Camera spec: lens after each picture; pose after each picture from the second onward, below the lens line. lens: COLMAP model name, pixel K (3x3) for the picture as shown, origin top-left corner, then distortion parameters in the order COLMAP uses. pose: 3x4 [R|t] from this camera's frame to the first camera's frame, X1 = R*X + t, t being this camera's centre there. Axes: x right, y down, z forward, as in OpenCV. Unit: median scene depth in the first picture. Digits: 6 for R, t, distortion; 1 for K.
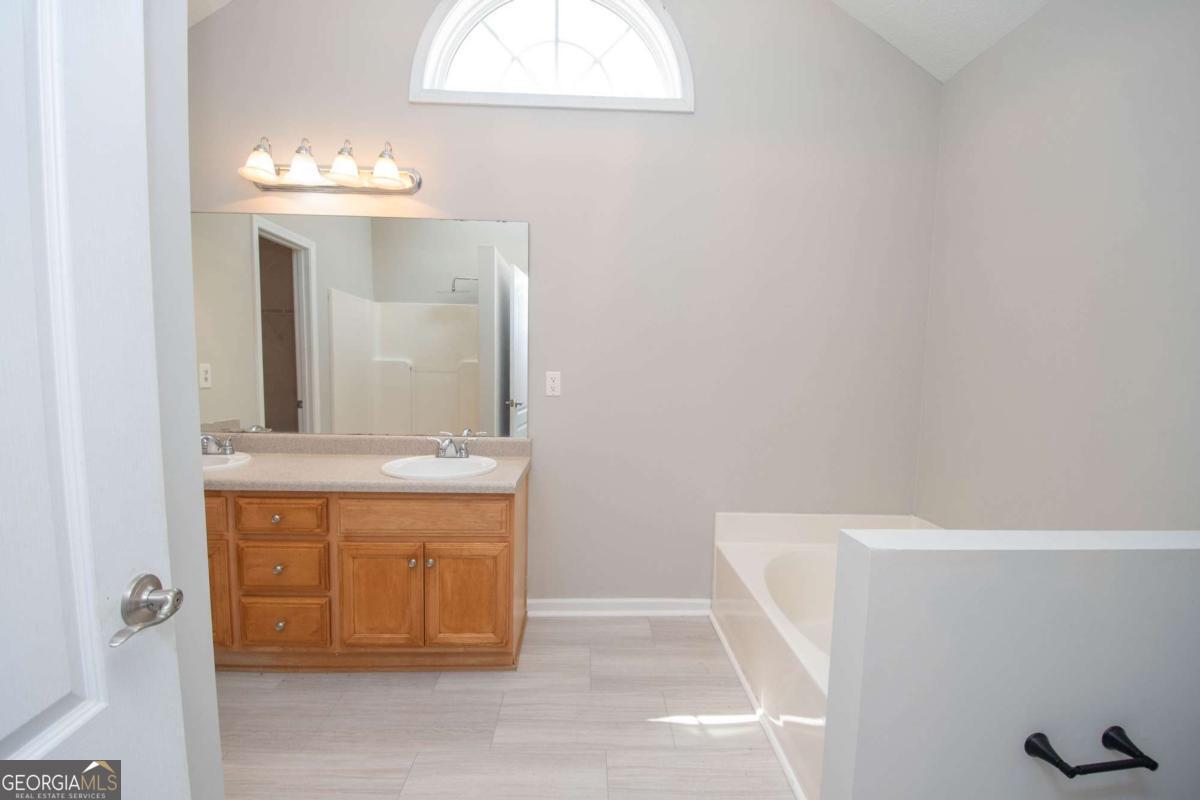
lens RADIAL K [[537.0, 0, 606.4], [0, 537.0, 416.2], [0, 0, 1]] dist [0.003096, -0.017204]
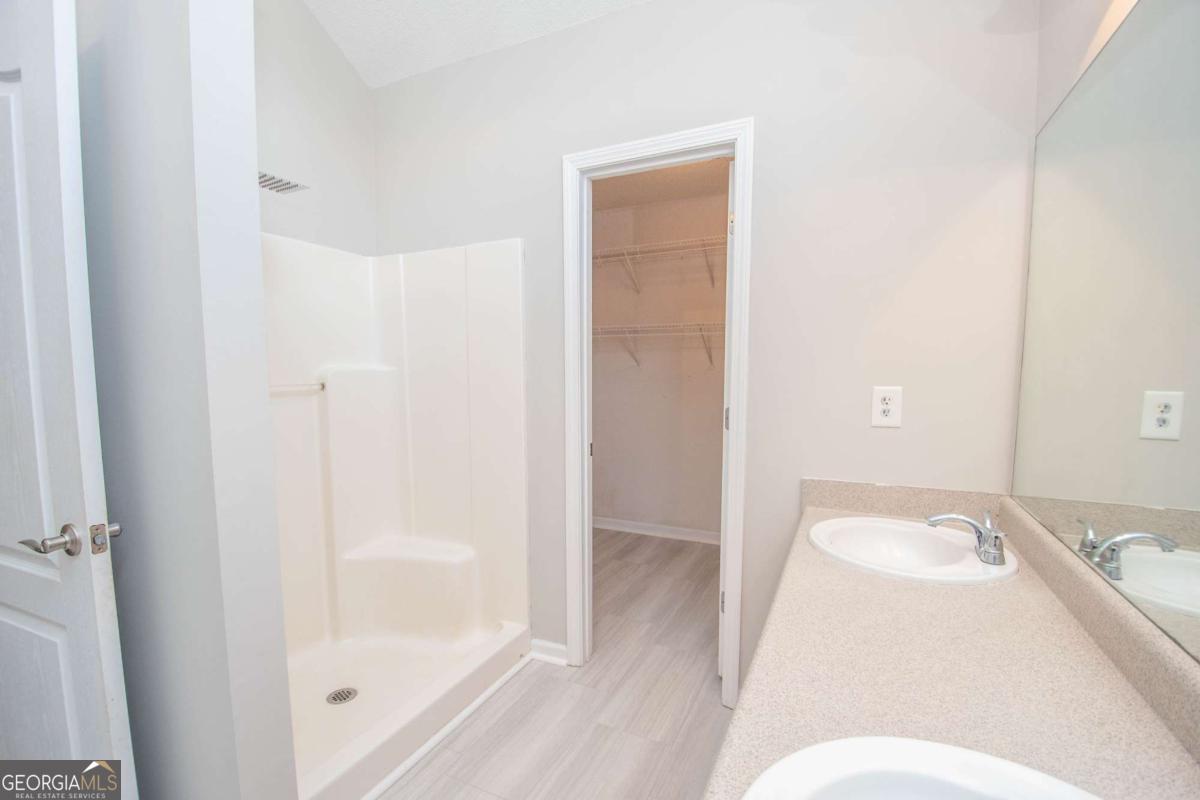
lens RADIAL K [[525.6, 0, 601.3], [0, 525.6, 417.4], [0, 0, 1]] dist [0.009650, -0.019509]
pose [[-0.473439, 0.064055, -0.878495, -0.094870], [-0.089886, 0.988632, 0.120527, -0.113311], [0.876228, 0.136027, -0.462299, 1.025892]]
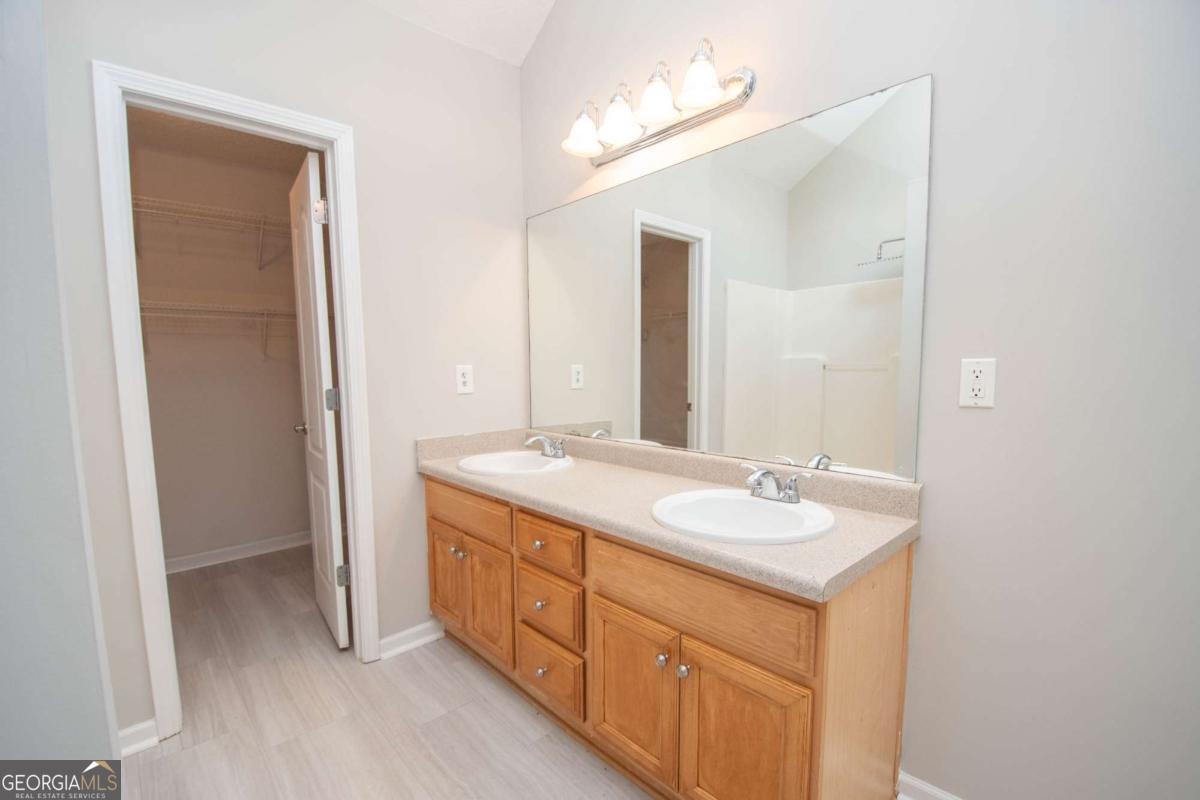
lens RADIAL K [[525.6, 0, 601.3], [0, 525.6, 417.4], [0, 0, 1]] dist [0.009650, -0.019509]
pose [[0.651514, 0.045652, -0.757262, 0.055372], [-0.048607, 0.998649, 0.018385, -0.025048], [0.757078, 0.024830, 0.652853, 0.515796]]
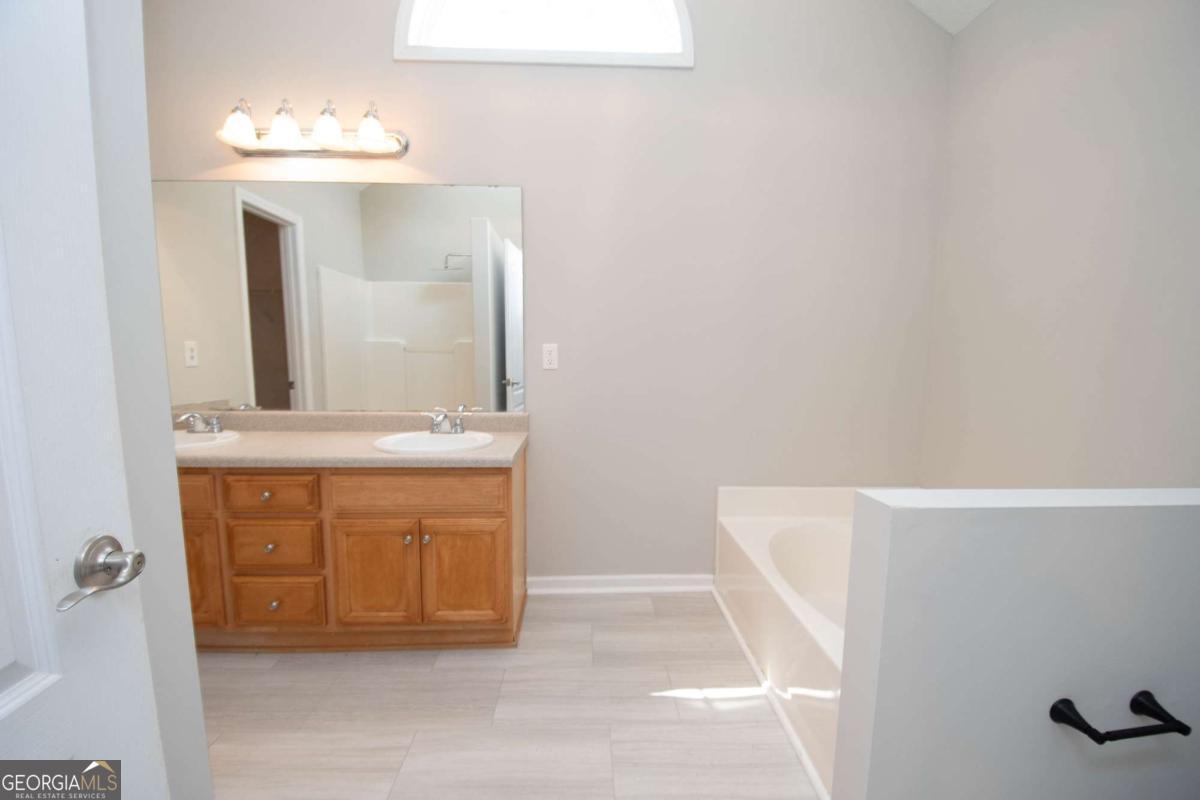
lens RADIAL K [[535.0, 0, 606.3], [0, 535.0, 421.9], [0, 0, 1]] dist [0.000706, -0.016189]
pose [[0.999924, -0.011370, 0.004813, -0.004562], [0.011187, 0.999275, 0.036380, 0.028474], [-0.005223, -0.036324, 0.999326, 0.037682]]
